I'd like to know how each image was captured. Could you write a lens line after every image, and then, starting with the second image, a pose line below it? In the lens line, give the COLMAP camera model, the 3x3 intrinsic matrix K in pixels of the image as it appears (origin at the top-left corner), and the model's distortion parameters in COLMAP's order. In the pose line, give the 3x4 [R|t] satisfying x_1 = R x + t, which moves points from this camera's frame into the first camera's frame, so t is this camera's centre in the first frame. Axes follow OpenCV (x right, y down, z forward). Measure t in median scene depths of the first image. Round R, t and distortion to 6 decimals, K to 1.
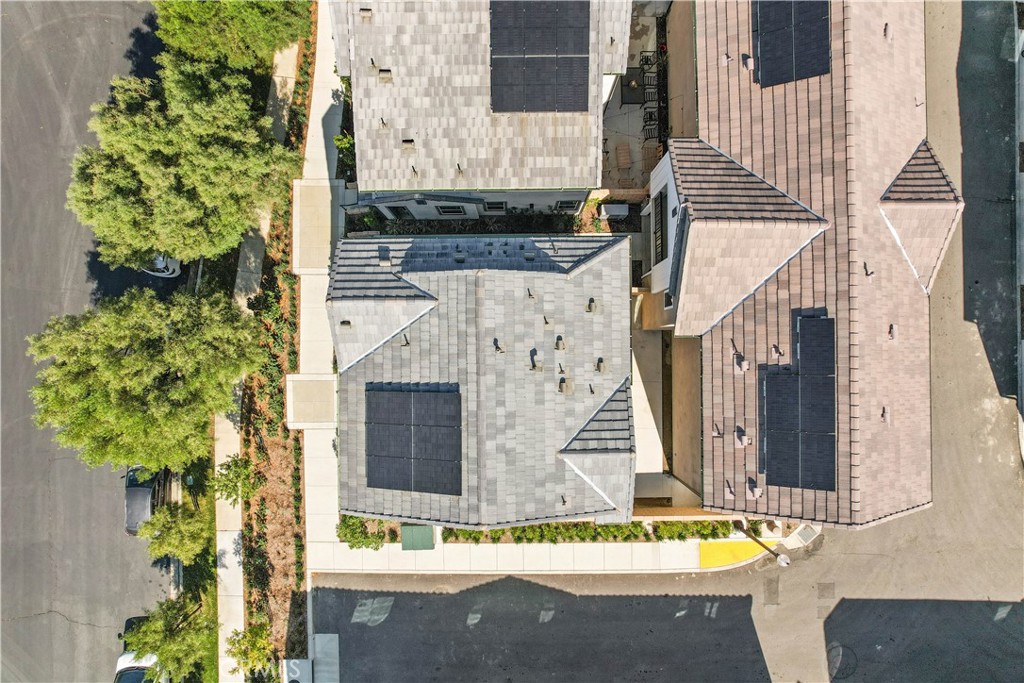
lens RADIAL K [[661.3, 0, 512.0], [0, 661.3, 341.5], [0, 0, 1]] dist [-0.089389, 0.082659]
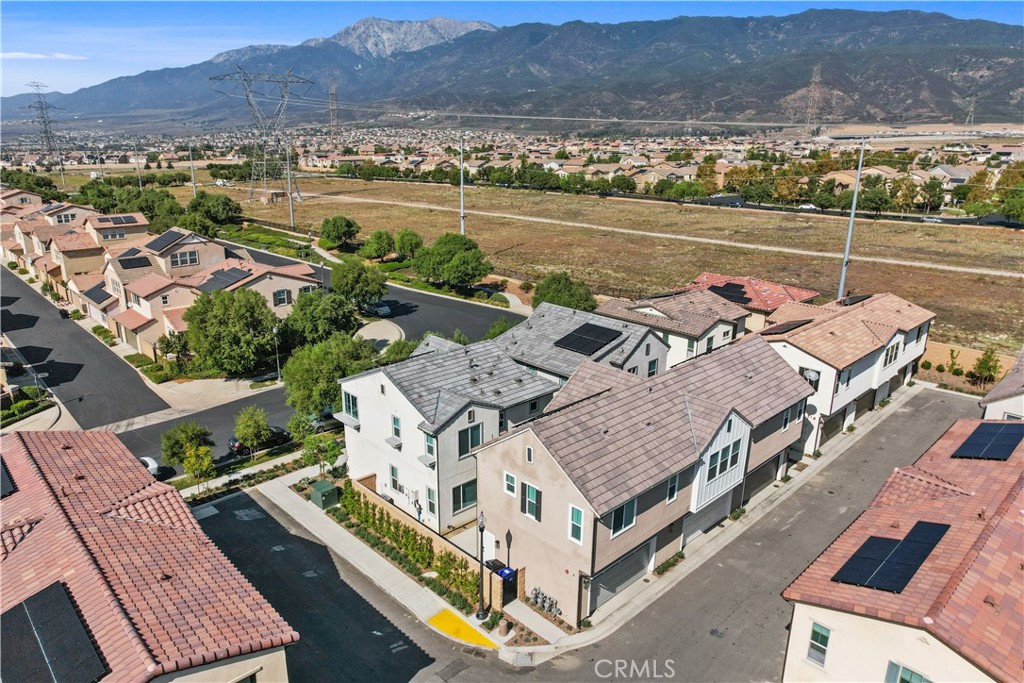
lens RADIAL K [[691.0, 0, 512.0], [0, 691.0, 341.5], [0, 0, 1]] dist [-0.083196, 0.074979]
pose [[0.684528, 0.220946, -0.694697, 1.026048], [-0.728974, 0.201953, -0.654073, 0.860532], [-0.004219, 0.954148, 0.299306, 0.261081]]
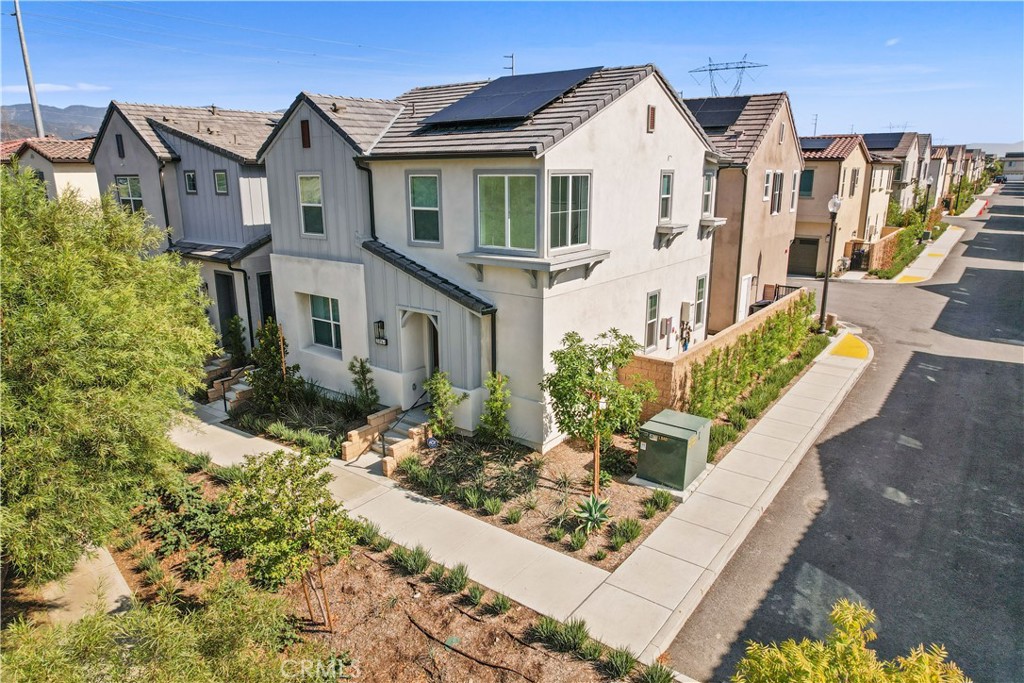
lens RADIAL K [[661.3, 0, 512.0], [0, 661.3, 341.5], [0, 0, 1]] dist [-0.089389, 0.082659]
pose [[0.607437, -0.196914, 0.769574, -0.564120], [0.794323, 0.160802, -0.585827, 0.463015], [-0.008392, 0.967144, 0.254091, 0.783243]]
